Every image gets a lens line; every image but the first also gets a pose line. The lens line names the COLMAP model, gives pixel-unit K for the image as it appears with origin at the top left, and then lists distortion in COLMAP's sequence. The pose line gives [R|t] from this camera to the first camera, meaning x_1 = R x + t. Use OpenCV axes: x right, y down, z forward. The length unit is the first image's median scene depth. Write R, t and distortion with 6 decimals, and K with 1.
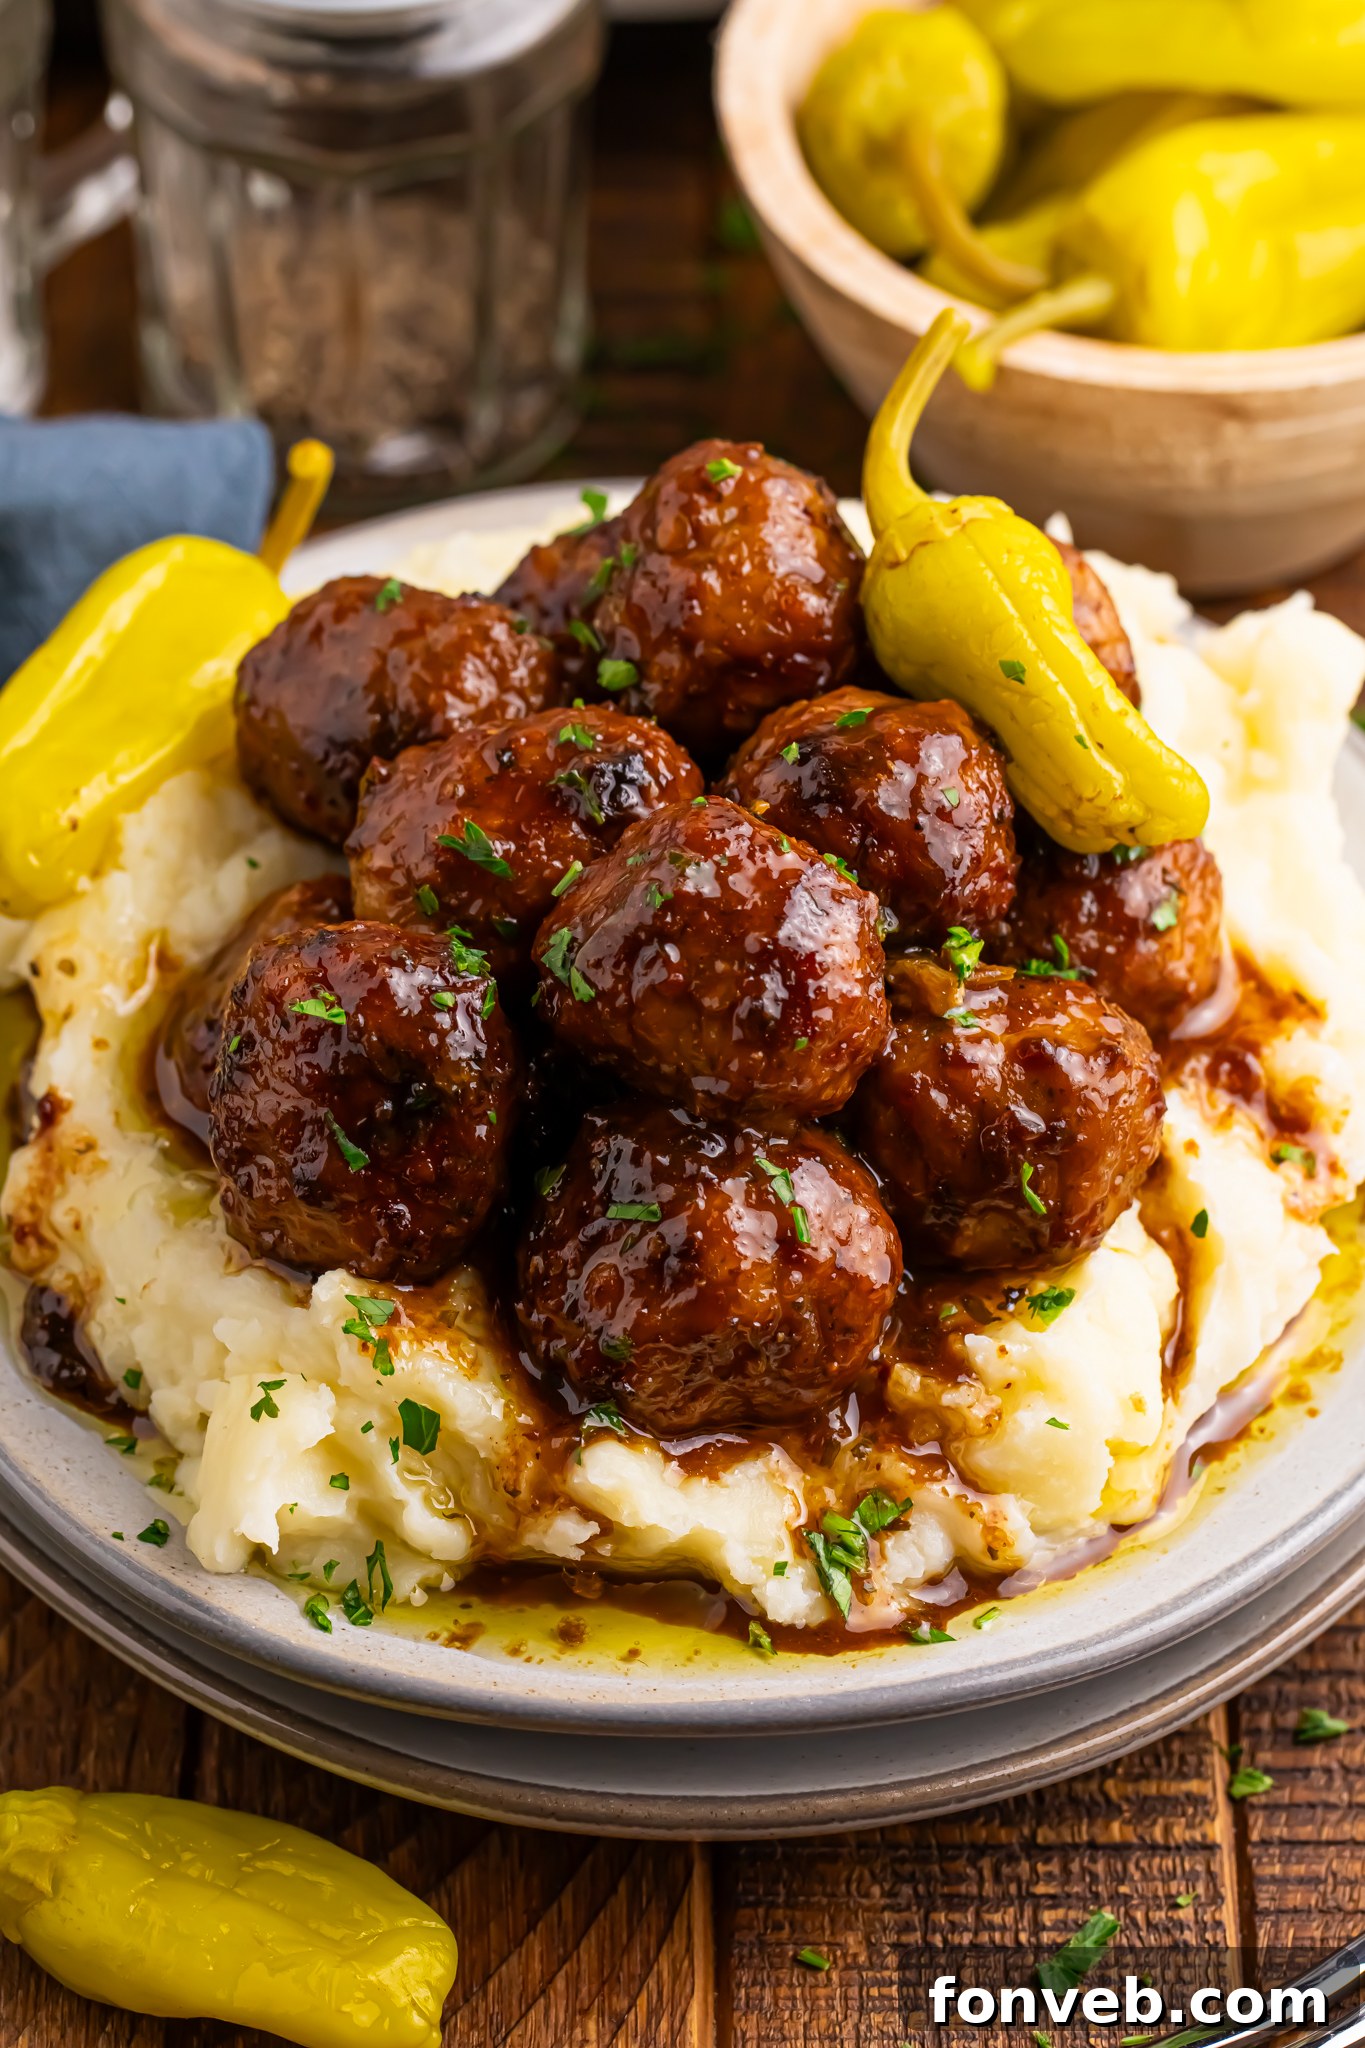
lens RADIAL K [[7965.4, 0, 693.2], [0, 7965.4, 1000.5], [0, 0, 1]] dist [0.241977, 0.000000]
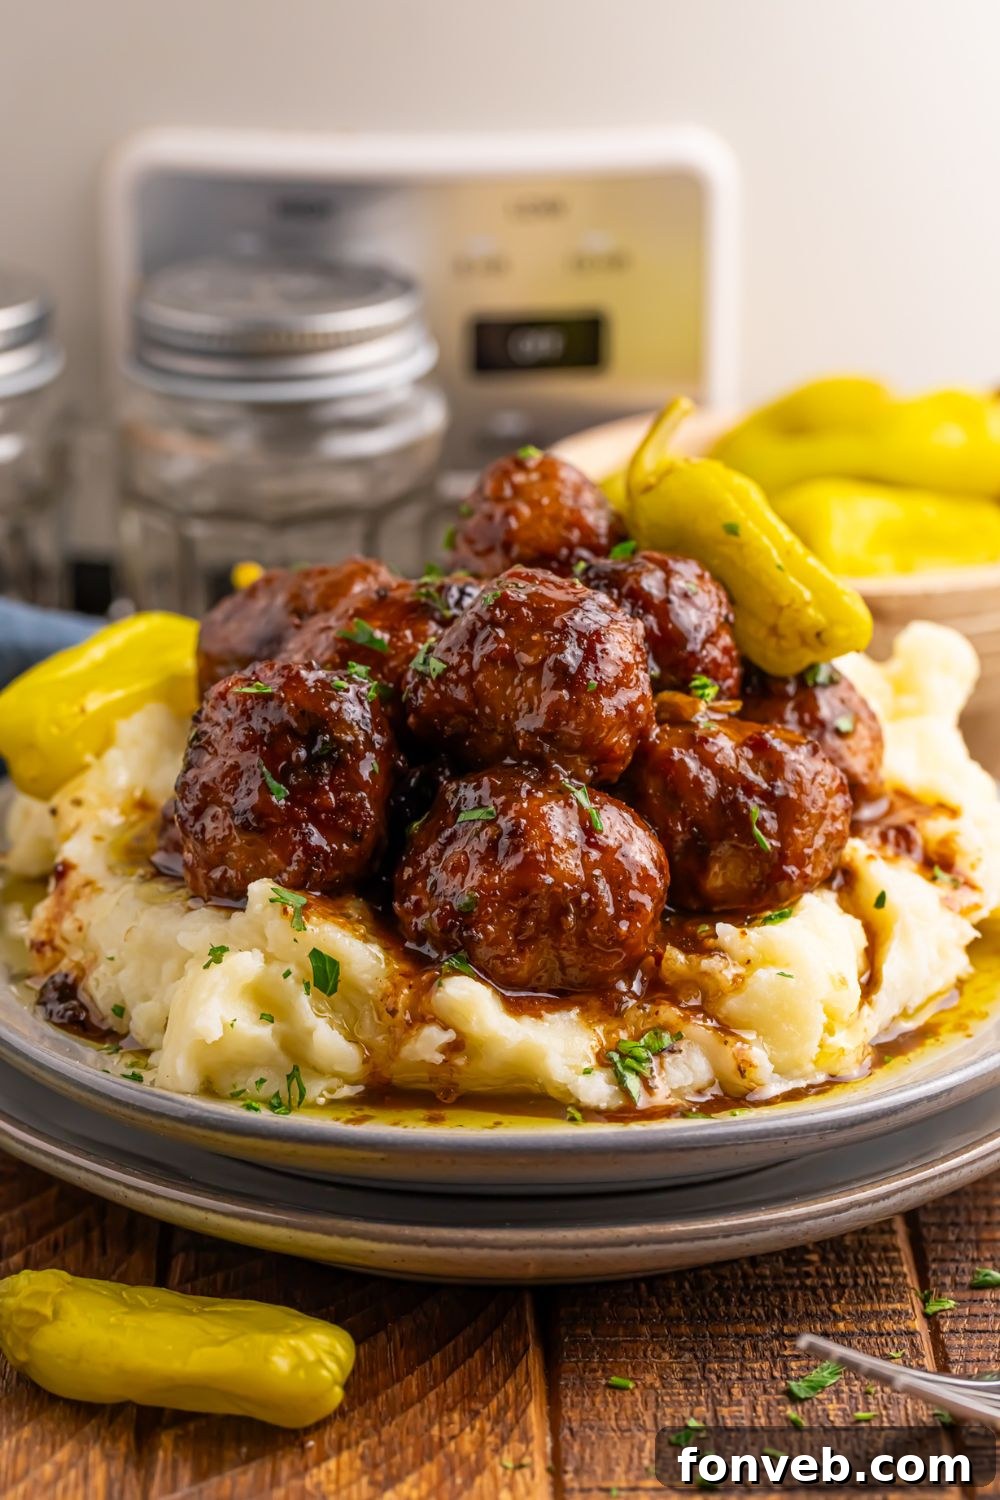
lens RADIAL K [[5006.2, 0, 510.2], [0, 5006.2, 601.4], [0, 0, 1]] dist [0.182022, 0.000000]
pose [[0.999789, -0.018989, 0.007821, -0.007646], [0.020485, 0.895076, -0.445442, 0.381501], [0.001458, 0.445509, 0.895276, 0.190090]]
